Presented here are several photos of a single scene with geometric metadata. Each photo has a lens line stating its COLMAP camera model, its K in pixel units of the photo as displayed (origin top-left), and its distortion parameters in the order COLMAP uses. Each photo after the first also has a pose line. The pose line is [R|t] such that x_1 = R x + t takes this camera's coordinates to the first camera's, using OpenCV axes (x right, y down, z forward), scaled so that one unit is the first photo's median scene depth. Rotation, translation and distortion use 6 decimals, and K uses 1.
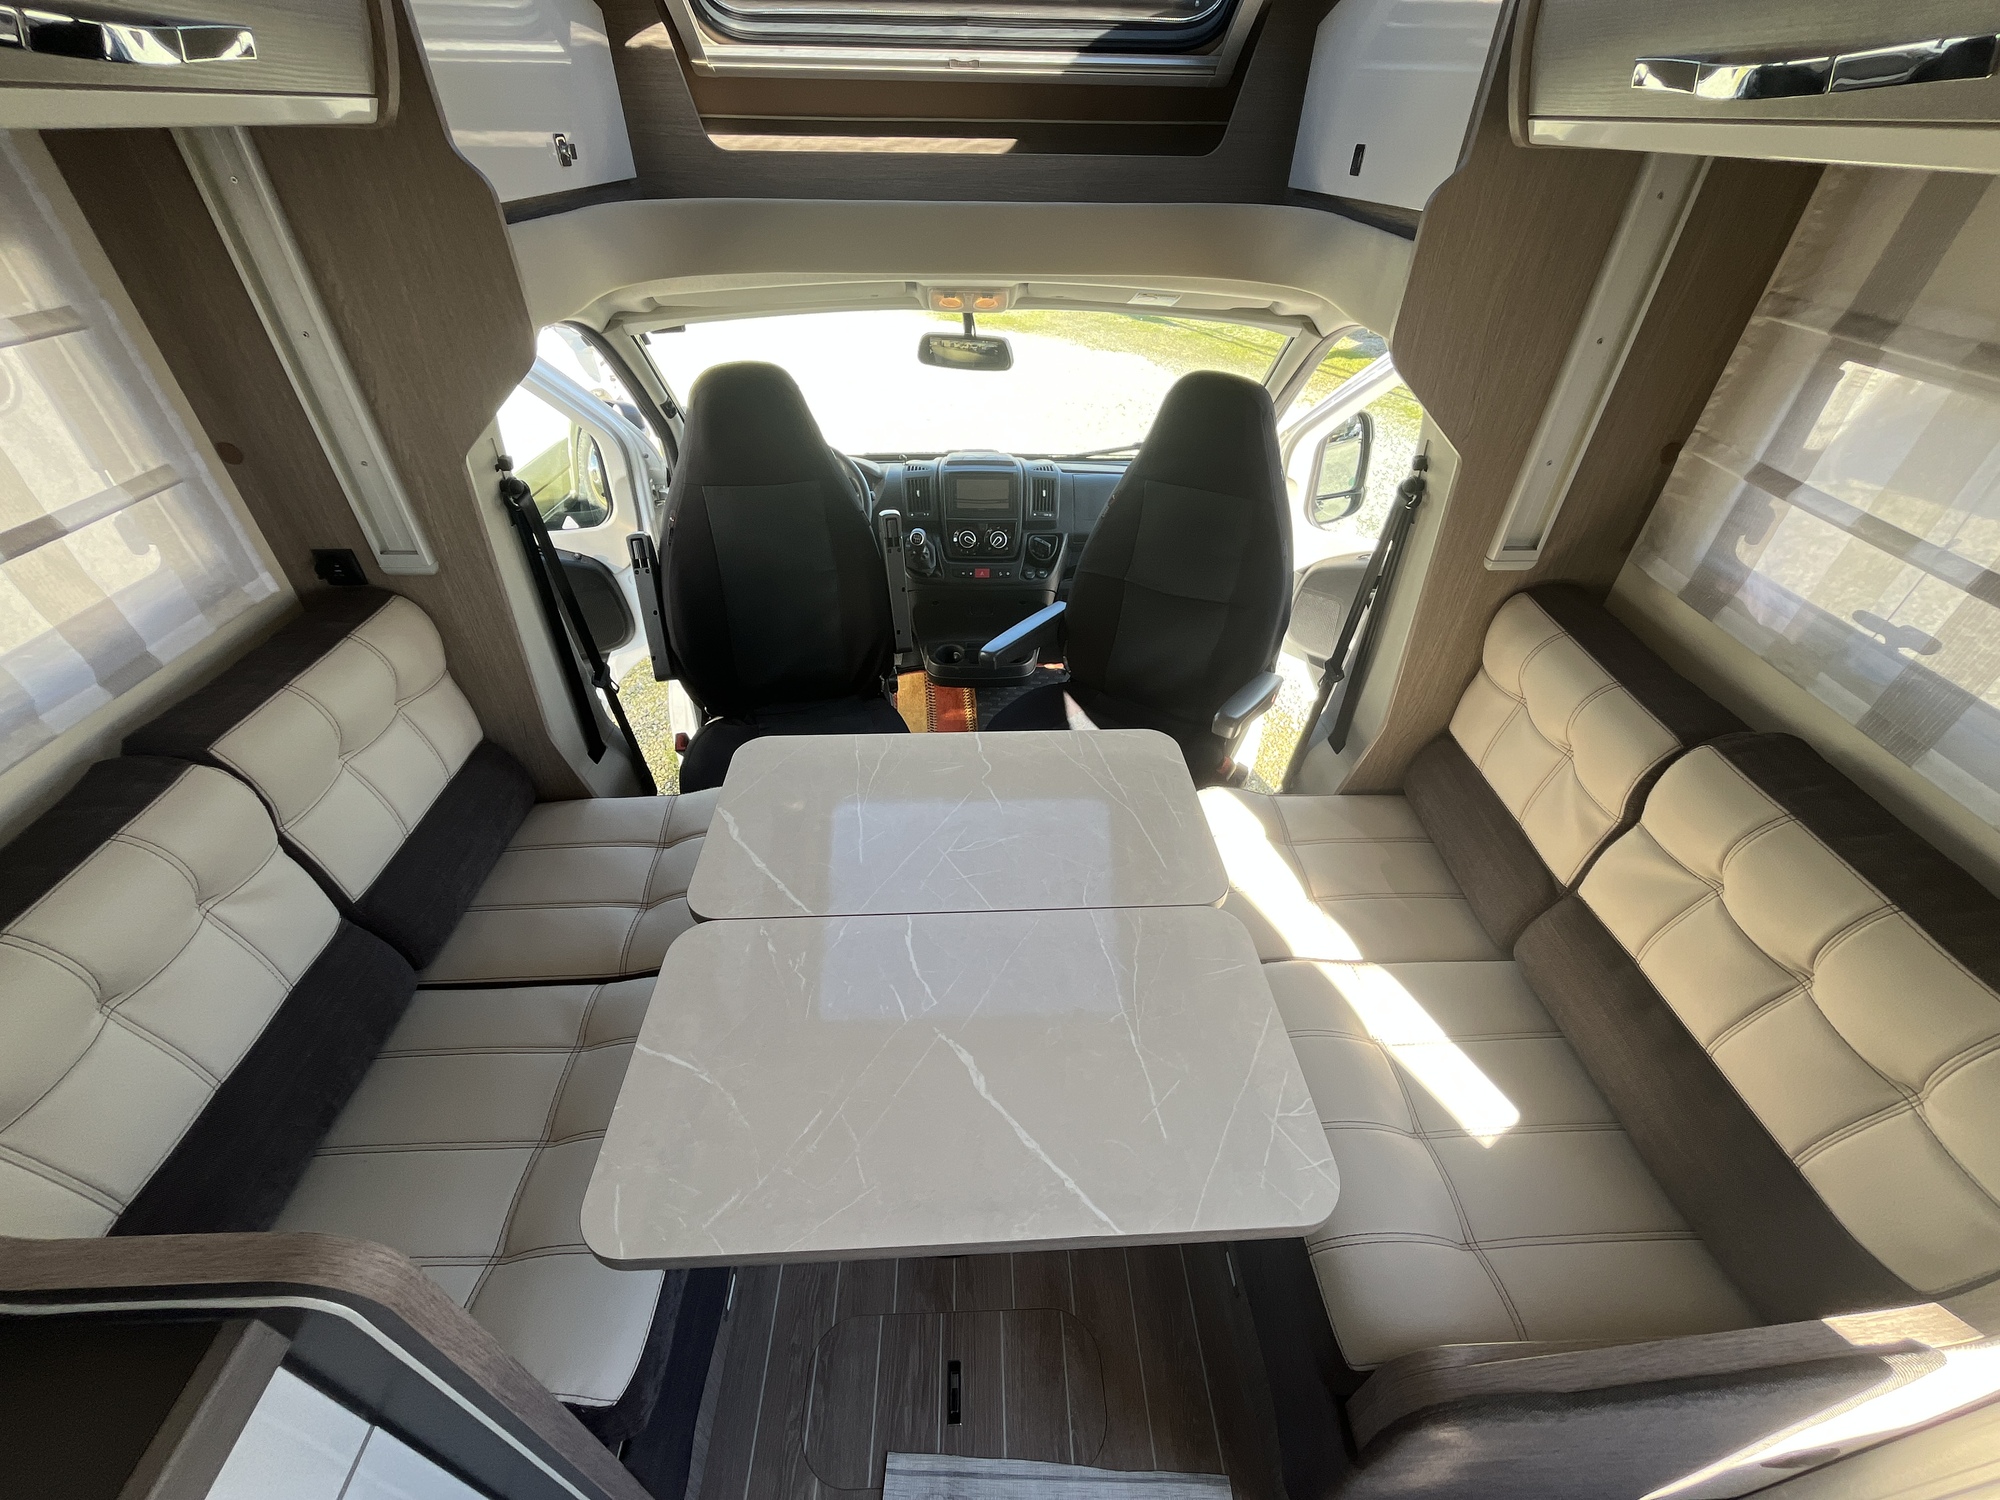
lens RADIAL K [[813.8, 0, 1000.0], [0, 813.8, 750.0], [0, 0, 1]] dist [-0.000936, -0.000750]
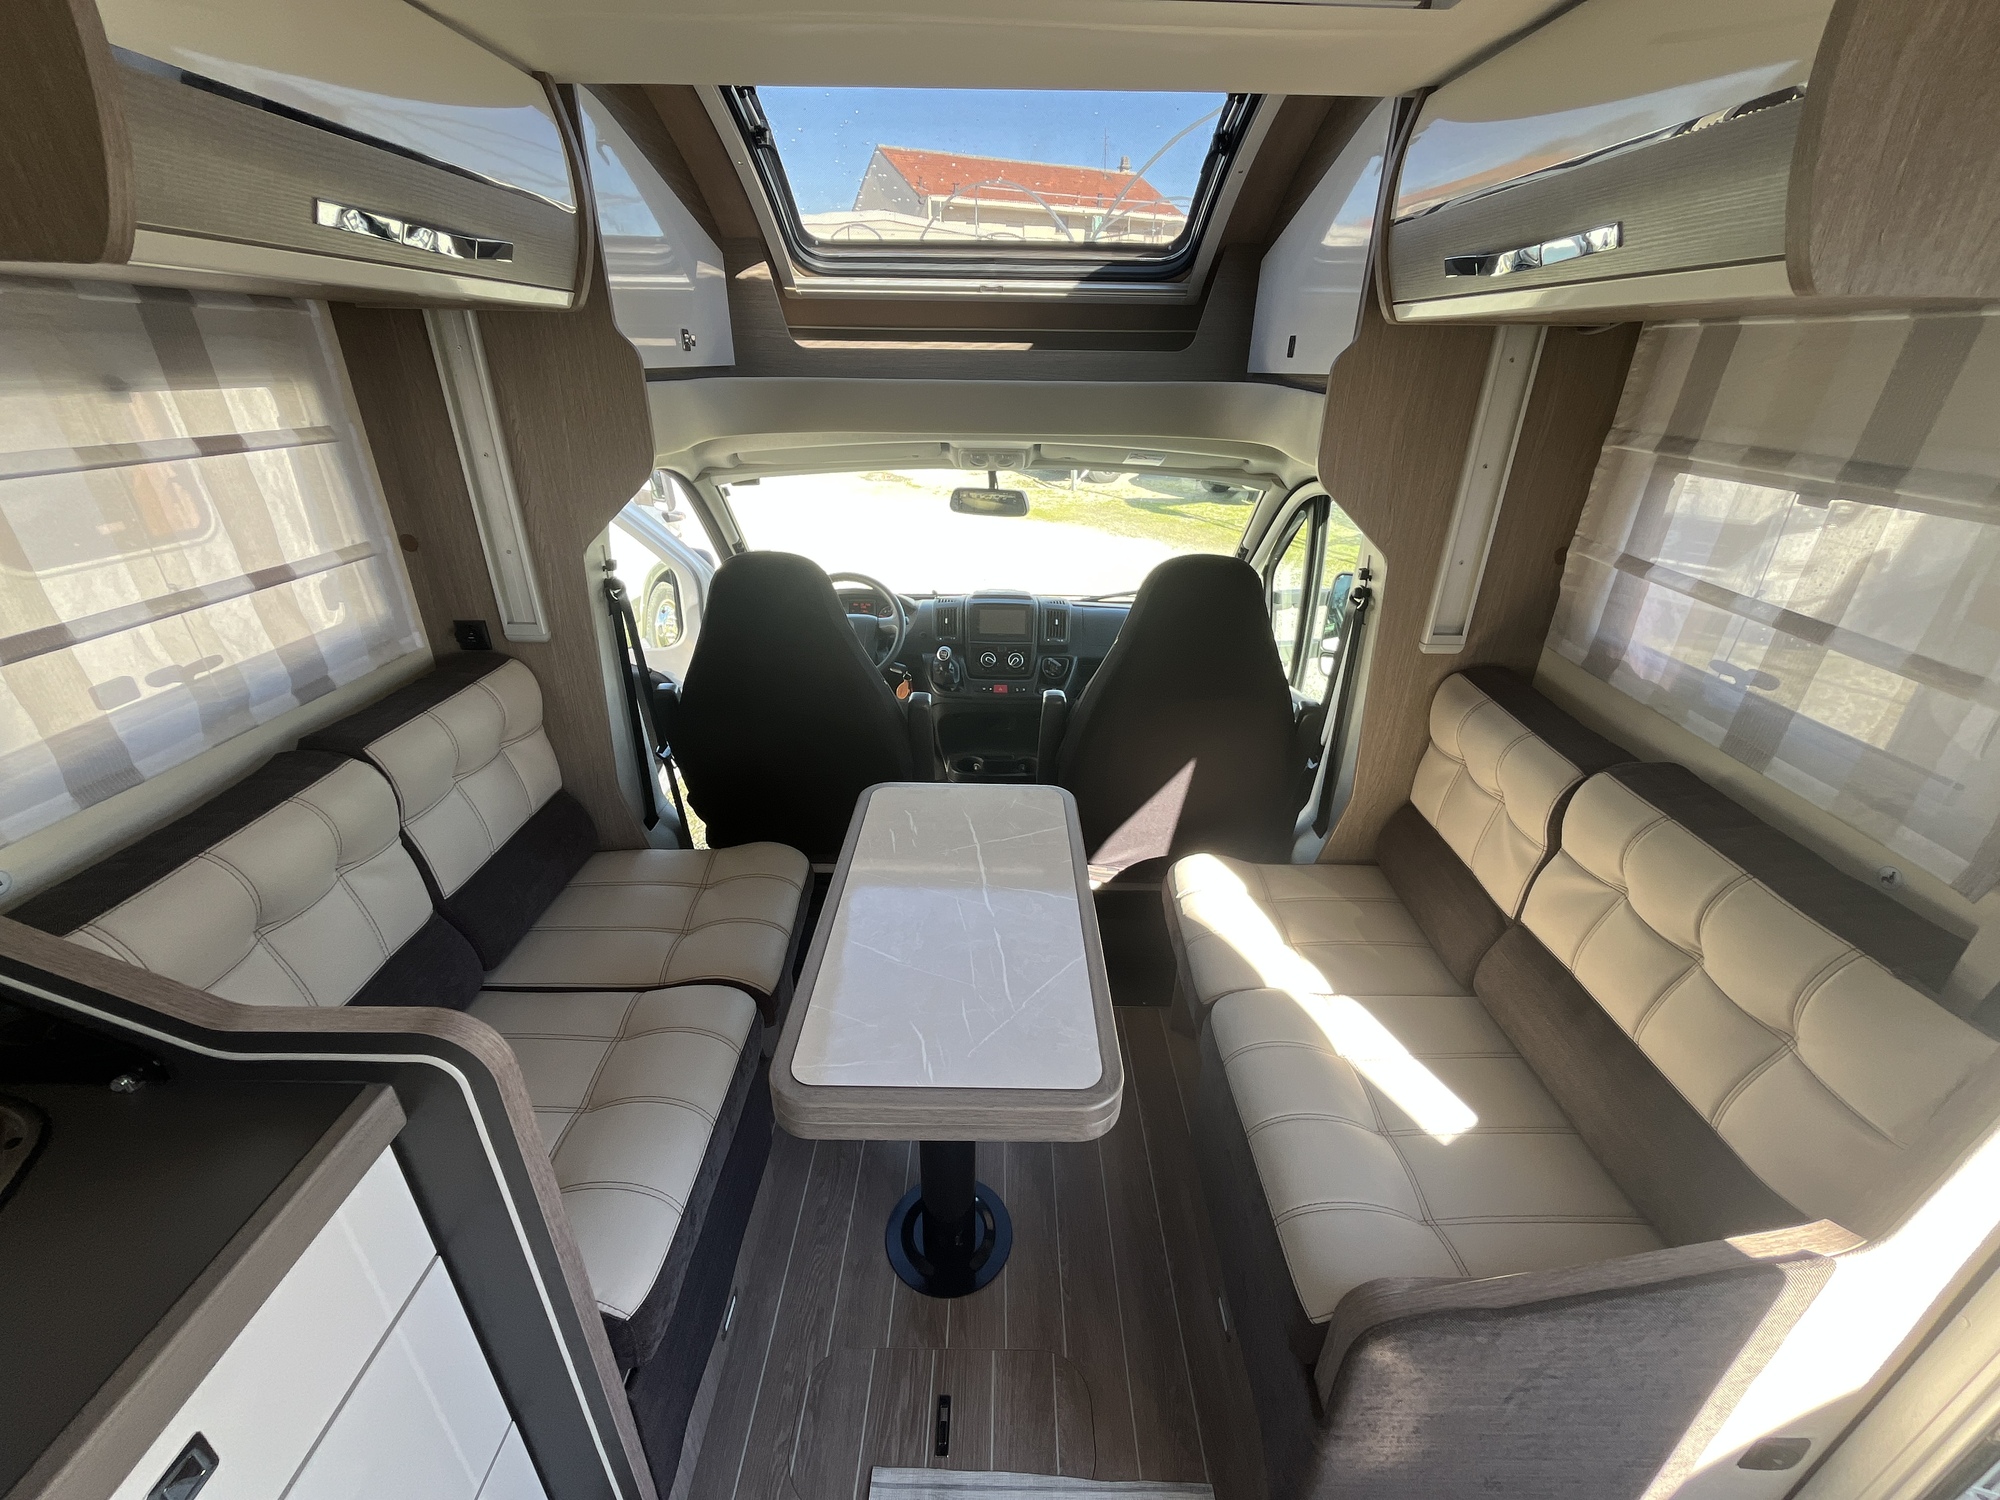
lens RADIAL K [[813.8, 0, 1000.0], [0, 813.8, 750.0], [0, 0, 1]] dist [-0.000936, -0.000750]
pose [[0.999202, 0.016423, -0.036416, 0.036092], [-0.023693, 0.977575, -0.209249, 0.185246], [0.032163, 0.209945, 0.977184, -0.144999]]
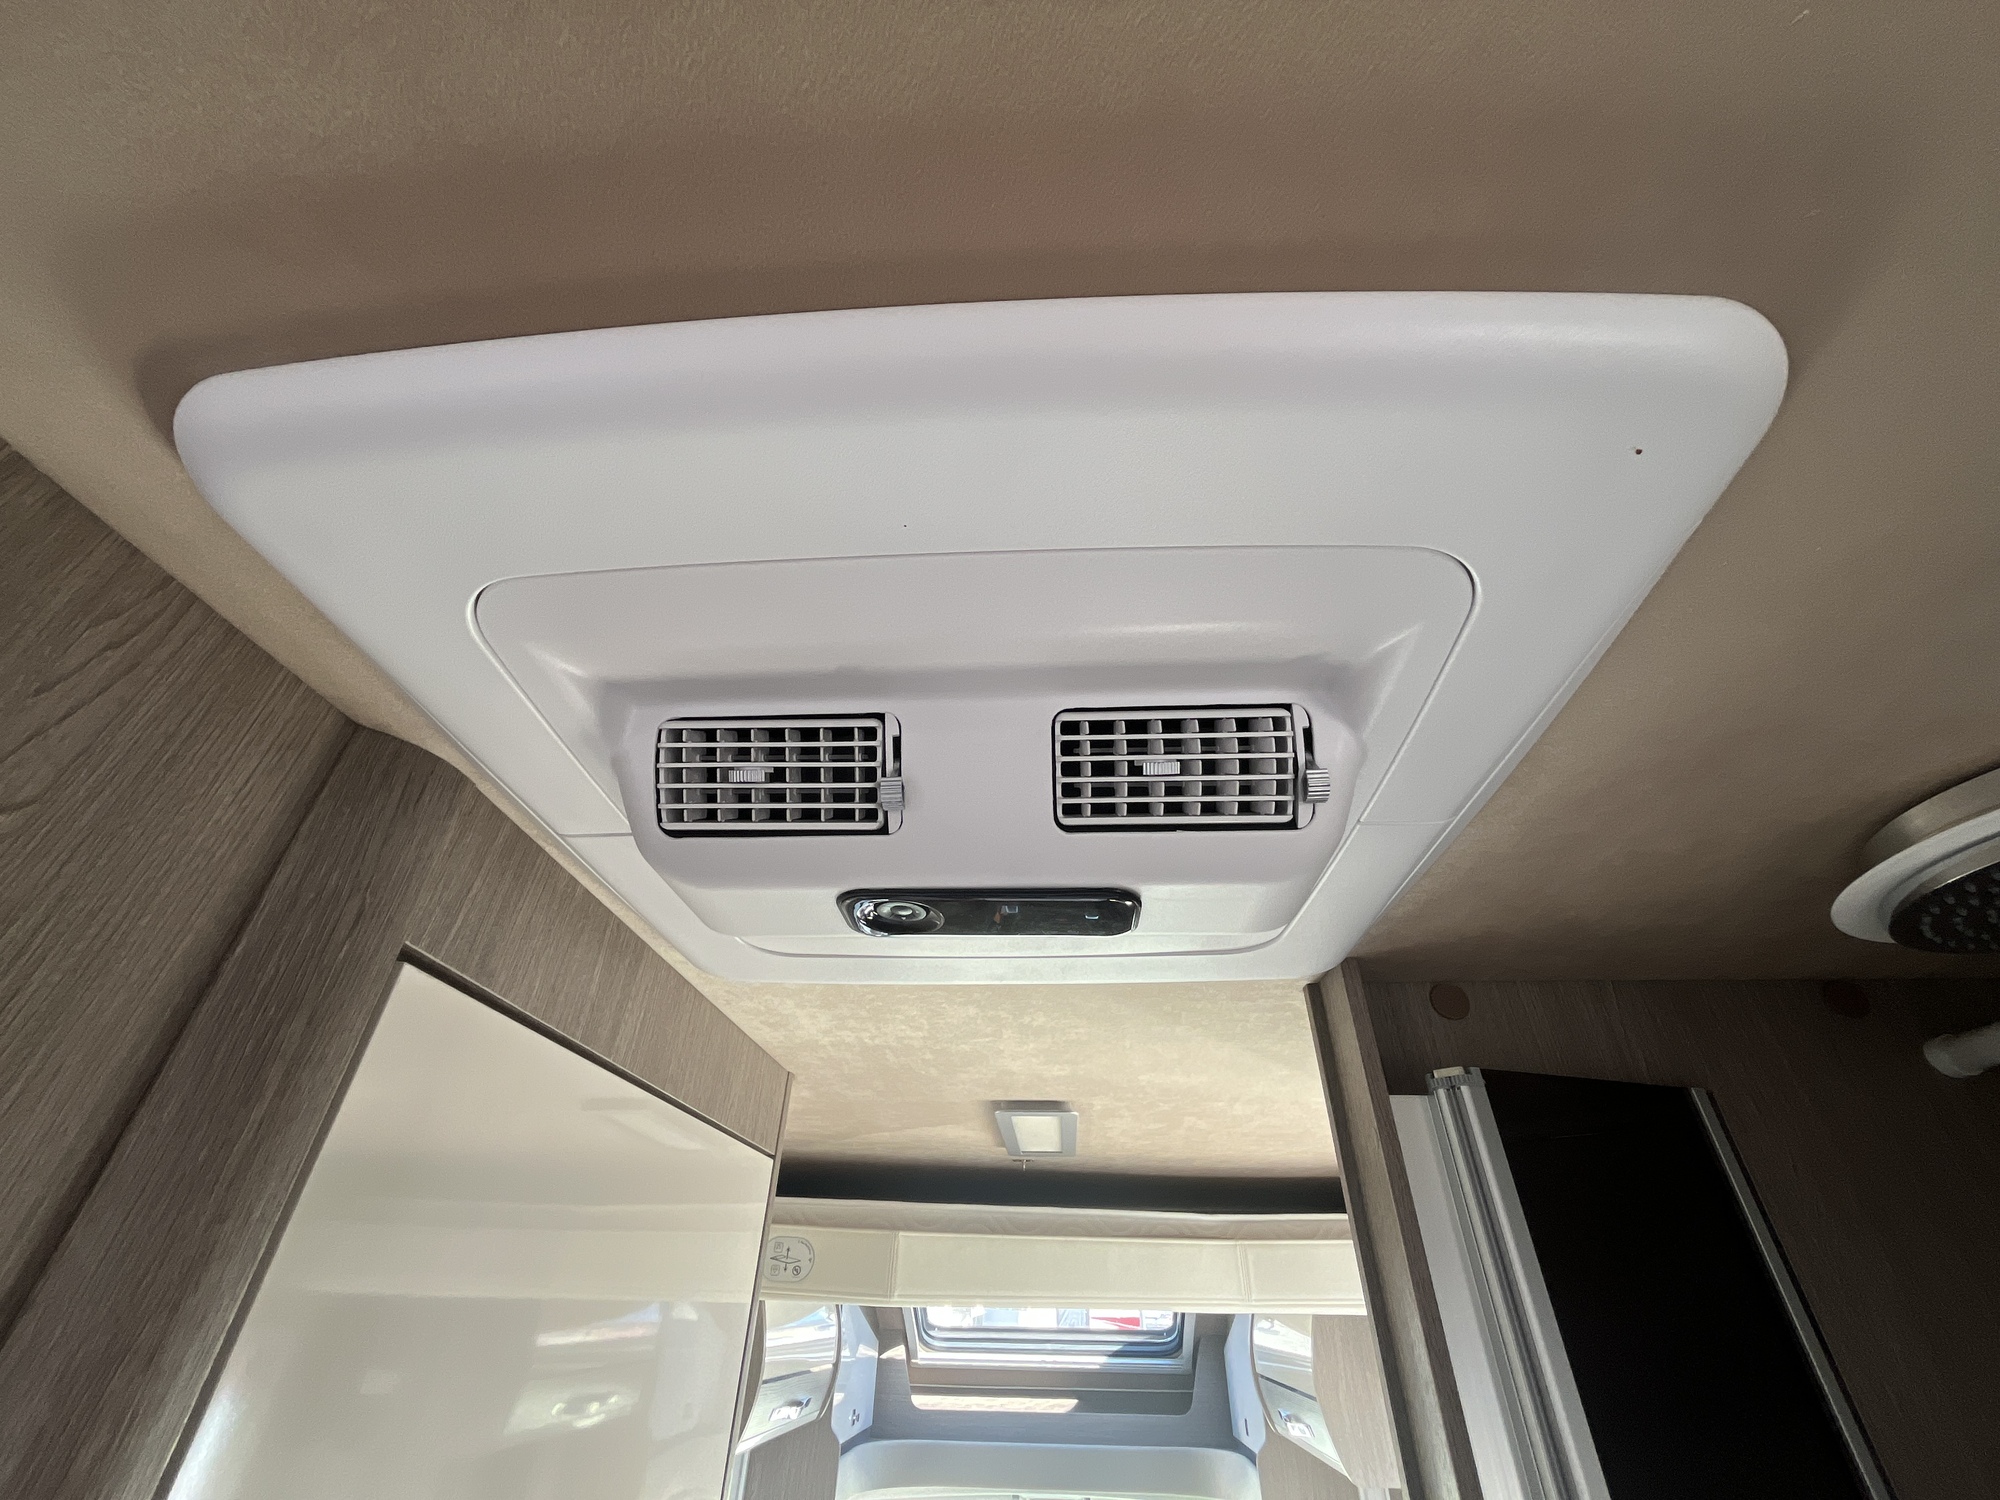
lens RADIAL K [[813.8, 0, 1000.0], [0, 813.8, 750.0], [0, 0, 1]] dist [-0.000936, -0.000750]
pose [[0.990749, -0.077466, -0.111426, 0.211886], [-0.084624, 0.289221, -0.953514, 0.737477], [0.106091, 0.954123, 0.279990, -1.182606]]
